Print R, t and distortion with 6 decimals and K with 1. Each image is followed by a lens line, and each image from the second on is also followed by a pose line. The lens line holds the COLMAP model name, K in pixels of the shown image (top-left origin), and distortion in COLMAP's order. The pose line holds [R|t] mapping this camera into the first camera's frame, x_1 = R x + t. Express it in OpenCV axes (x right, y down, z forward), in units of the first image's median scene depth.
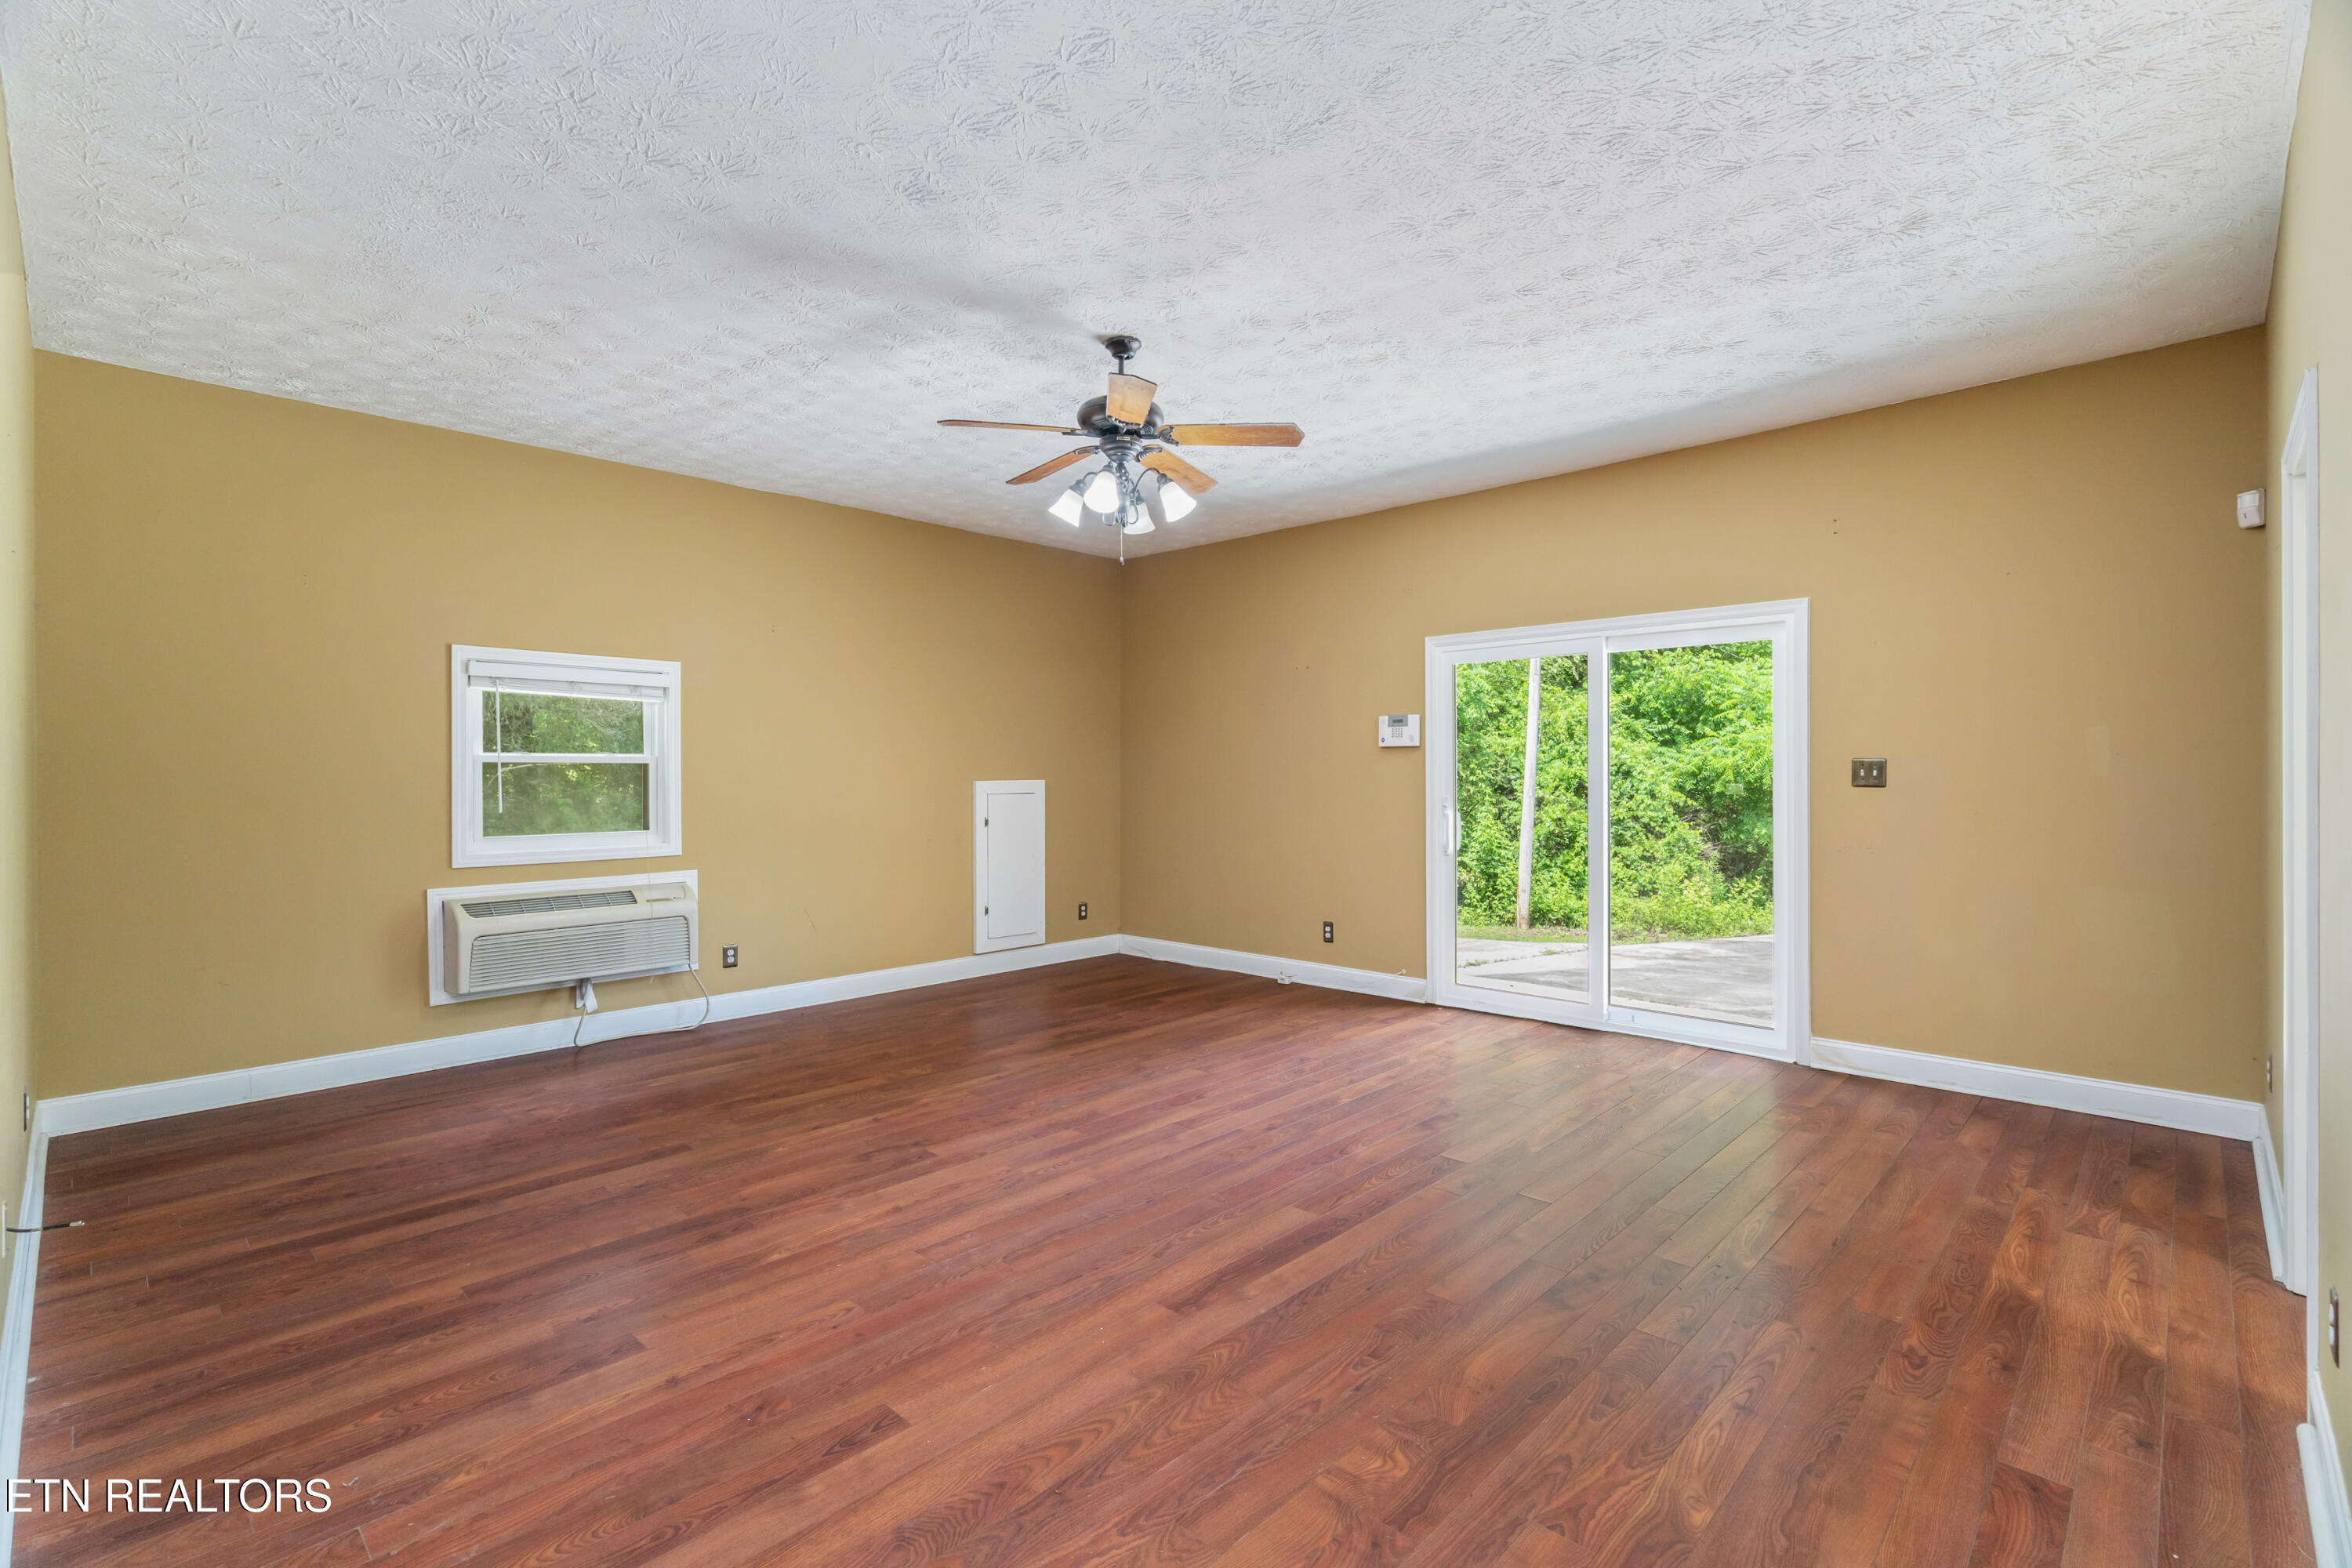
lens RADIAL K [[1061.4, 0, 1176.0], [0, 1061.4, 778.0], [0, 0, 1]] dist [-0.000039, -0.000923]
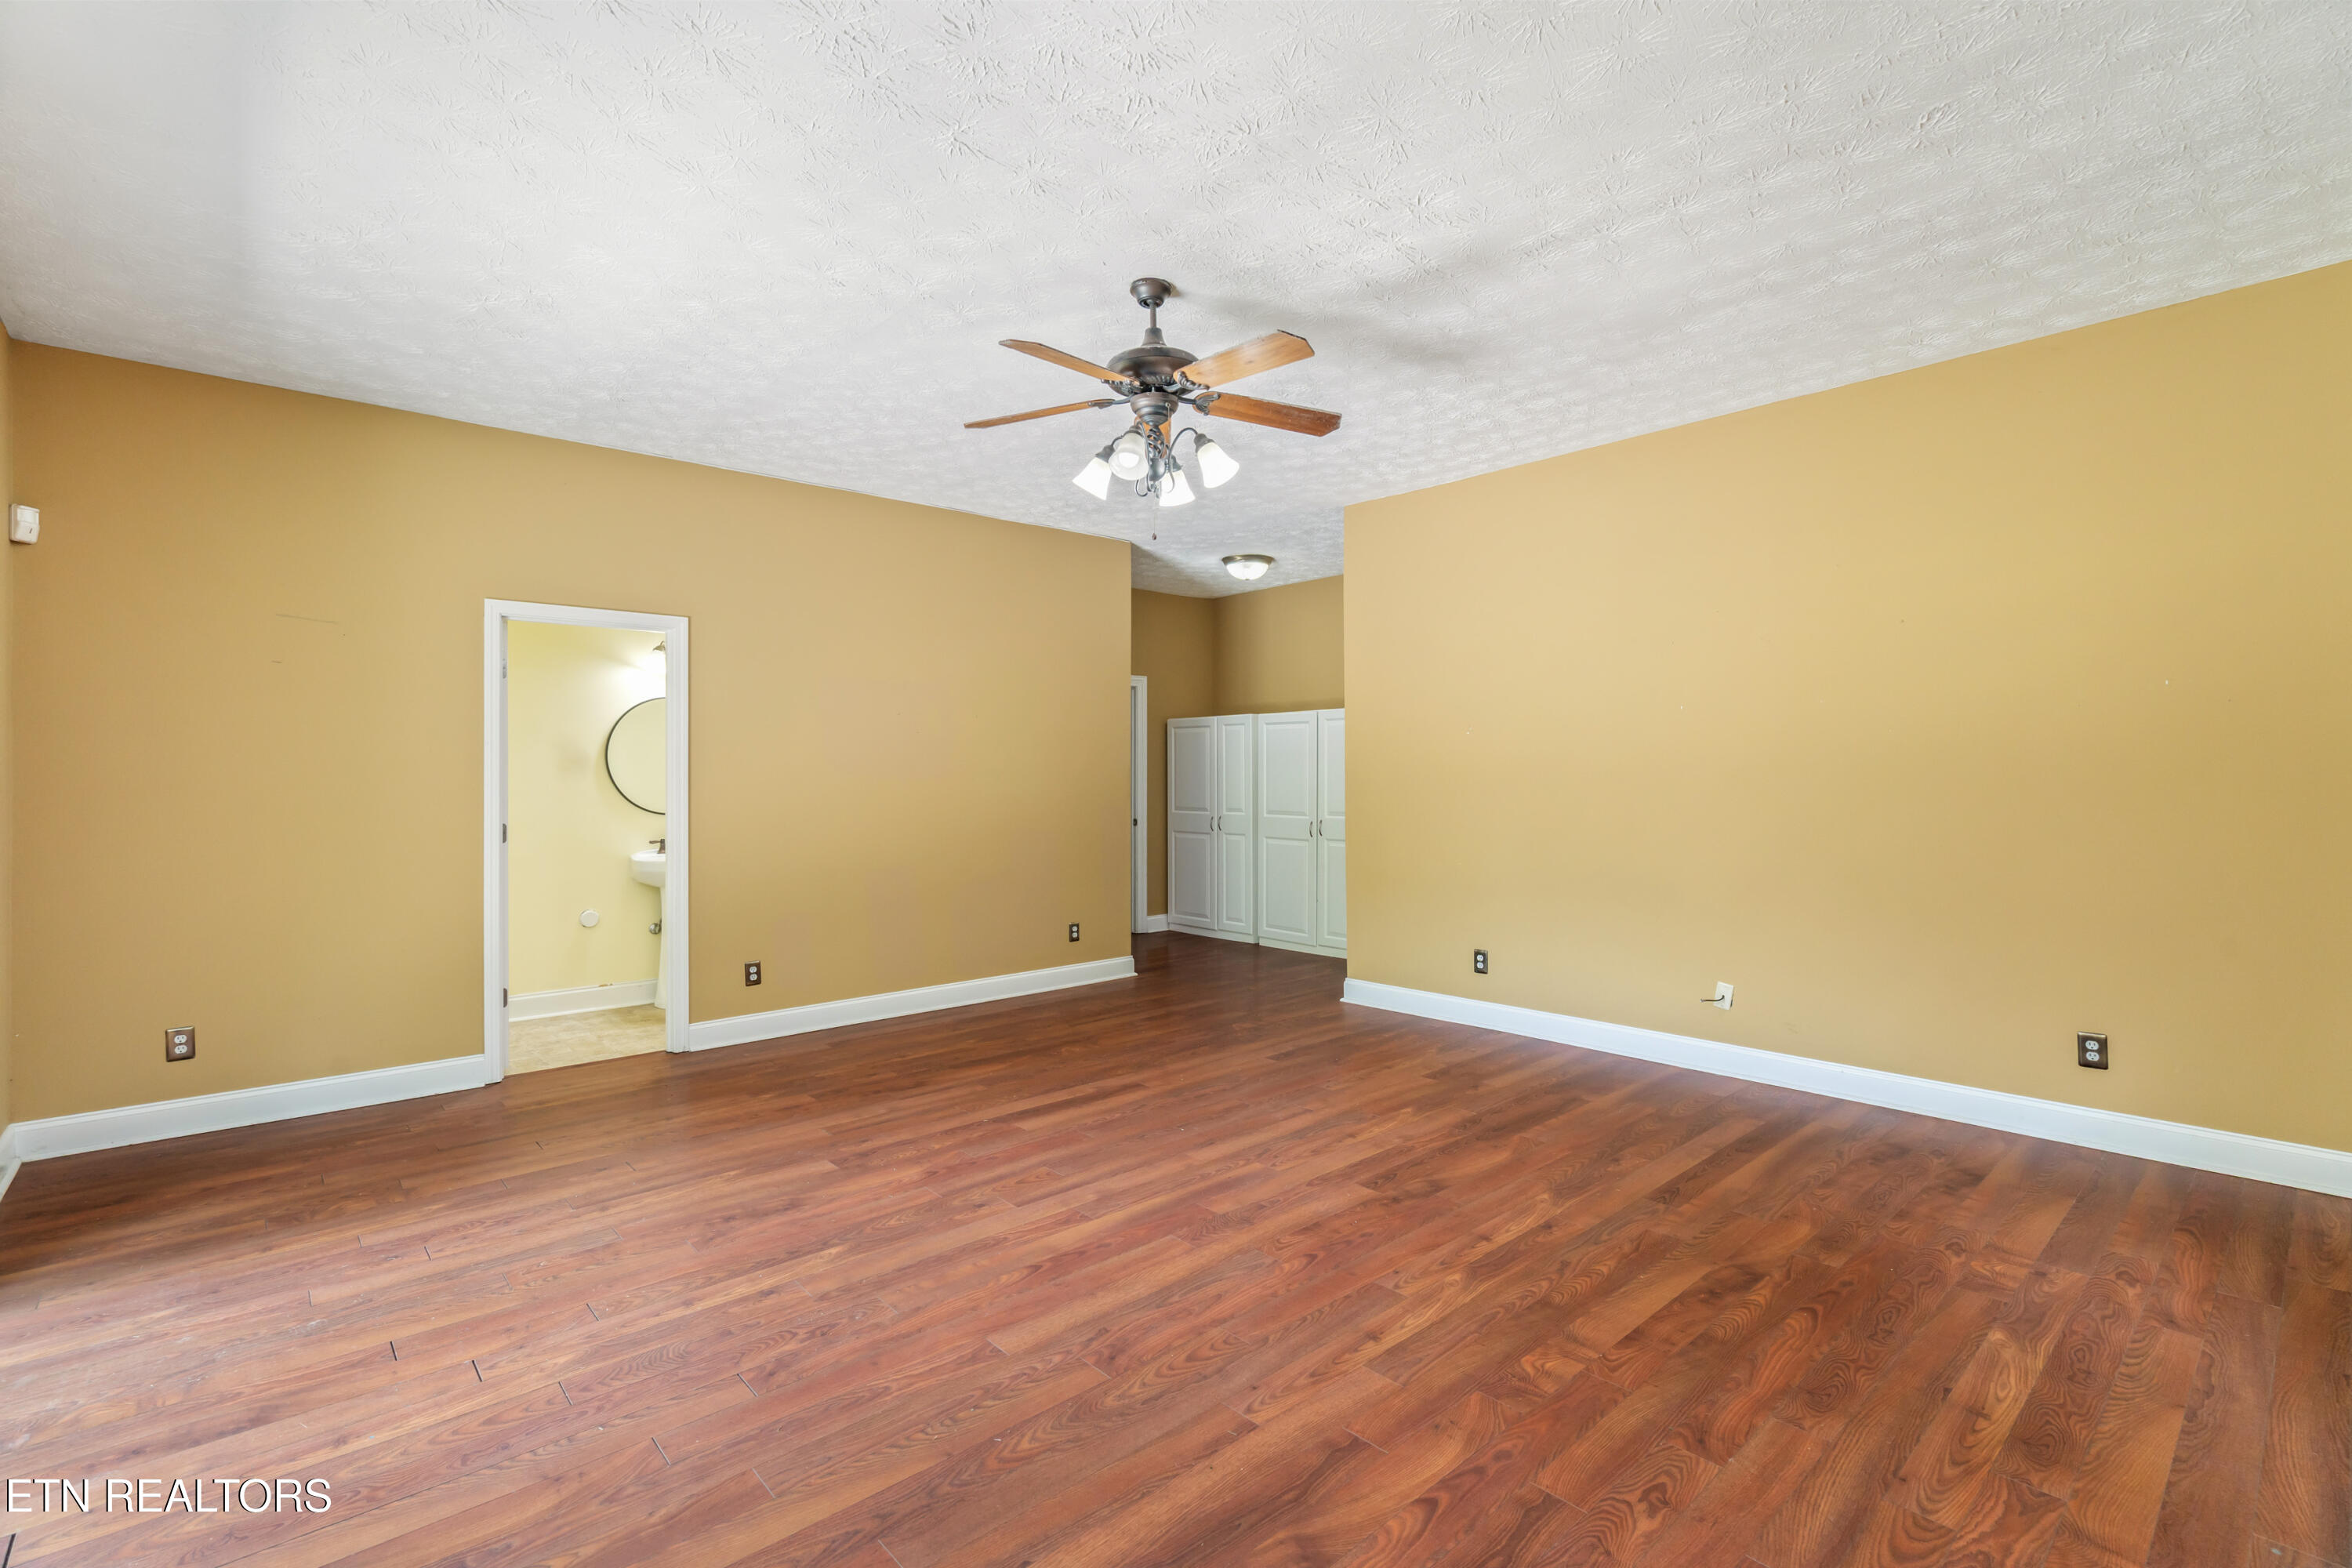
lens RADIAL K [[1061.4, 0, 1166.3], [0, 1061.4, 777.6], [0, 0, 1]] dist [-0.000039, -0.000923]
pose [[-0.996546, 0.011380, 0.082253, -0.136955], [0.011701, 0.999926, 0.003422, -0.007040], [-0.082208, 0.004372, -0.996606, 1.936082]]
